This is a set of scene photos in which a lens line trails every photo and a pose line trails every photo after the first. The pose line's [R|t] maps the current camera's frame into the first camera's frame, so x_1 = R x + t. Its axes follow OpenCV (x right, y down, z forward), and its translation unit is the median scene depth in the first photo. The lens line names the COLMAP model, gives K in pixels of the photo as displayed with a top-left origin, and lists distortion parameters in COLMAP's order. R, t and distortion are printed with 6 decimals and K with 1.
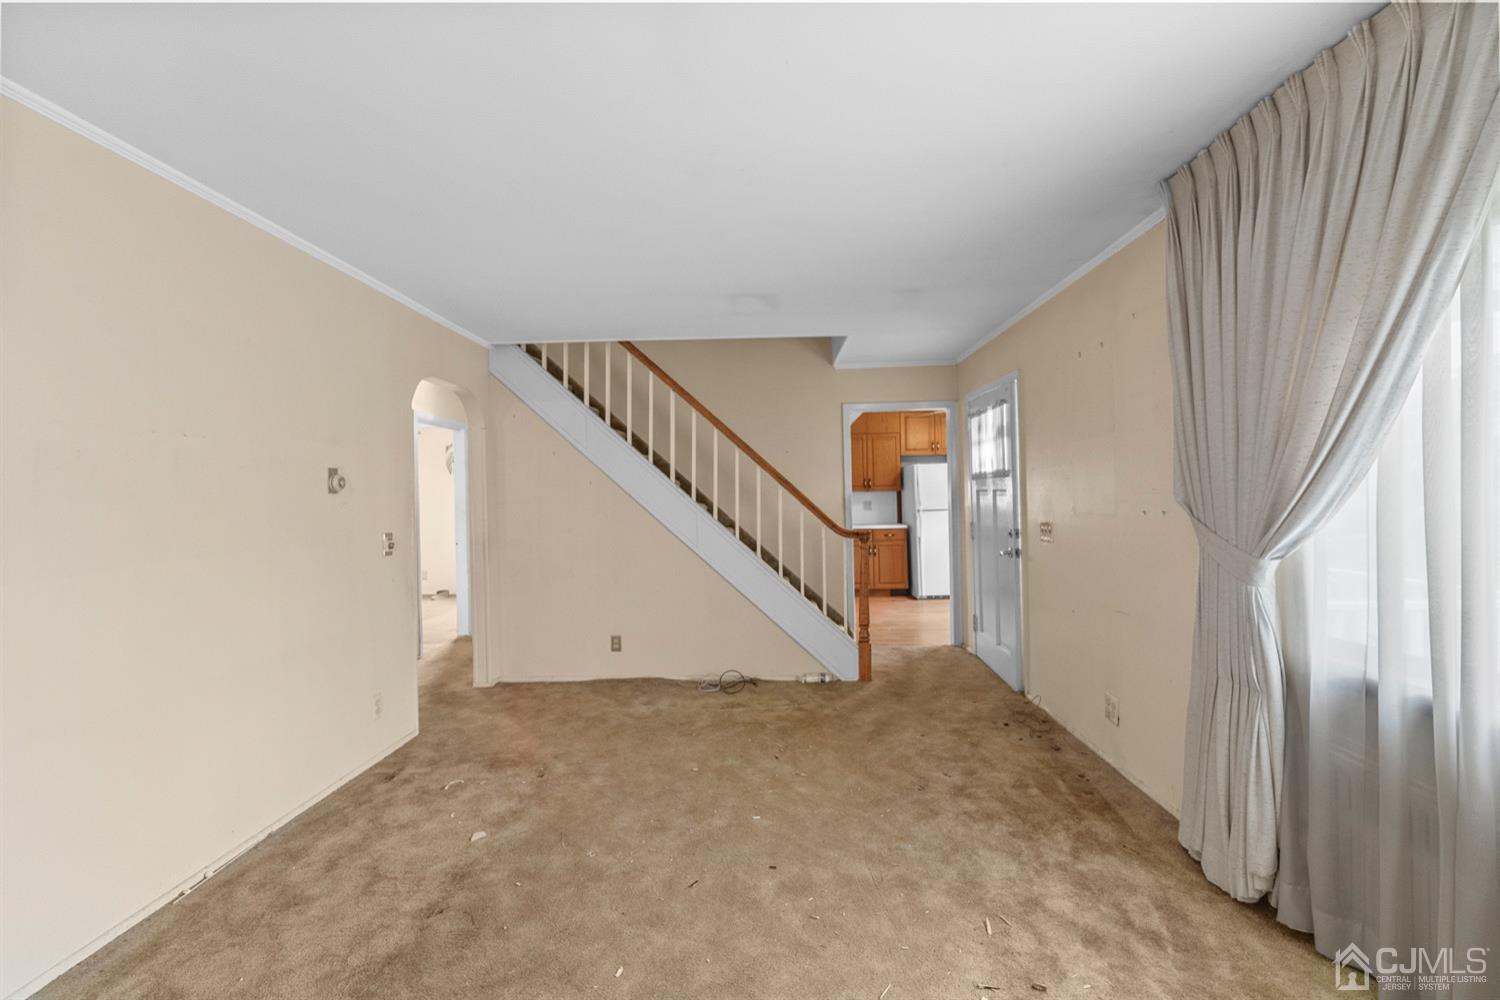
lens RADIAL K [[621.1, 0, 750.0], [0, 621.1, 500.0], [0, 0, 1]] dist [0.009927, 0.000581]
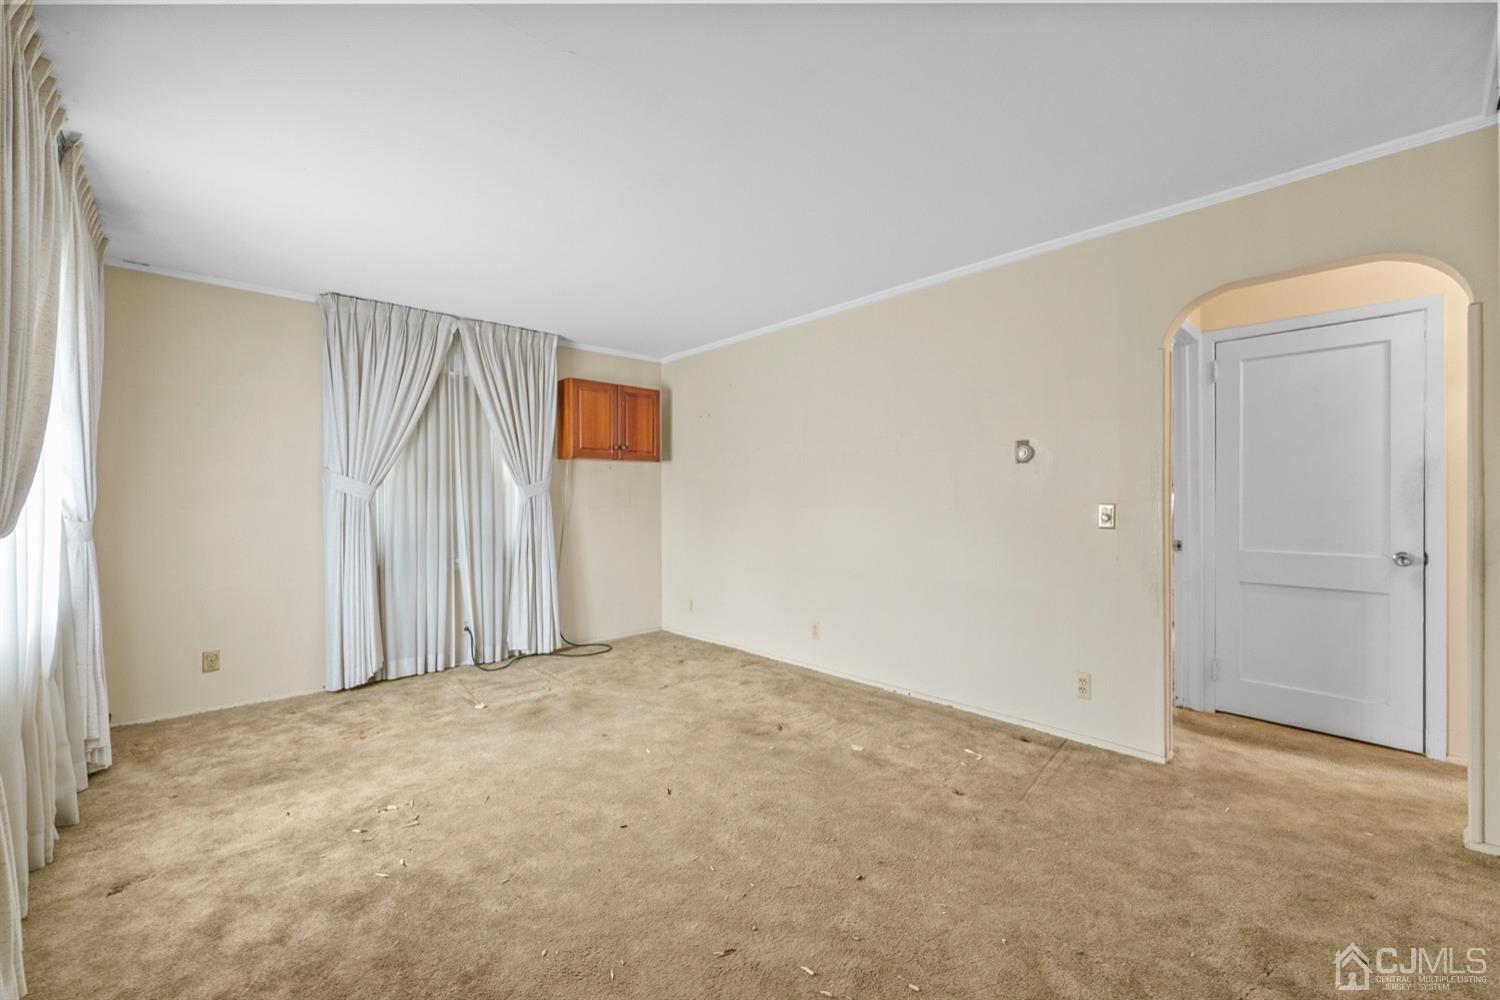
lens RADIAL K [[621.1, 0, 750.0], [0, 621.1, 500.0], [0, 0, 1]] dist [0.009927, 0.000581]
pose [[-0.718385, 0.019636, -0.695368, 0.533990], [0.012120, 0.999803, 0.015711, 0.037525], [0.695540, 0.002859, -0.718482, 1.703928]]
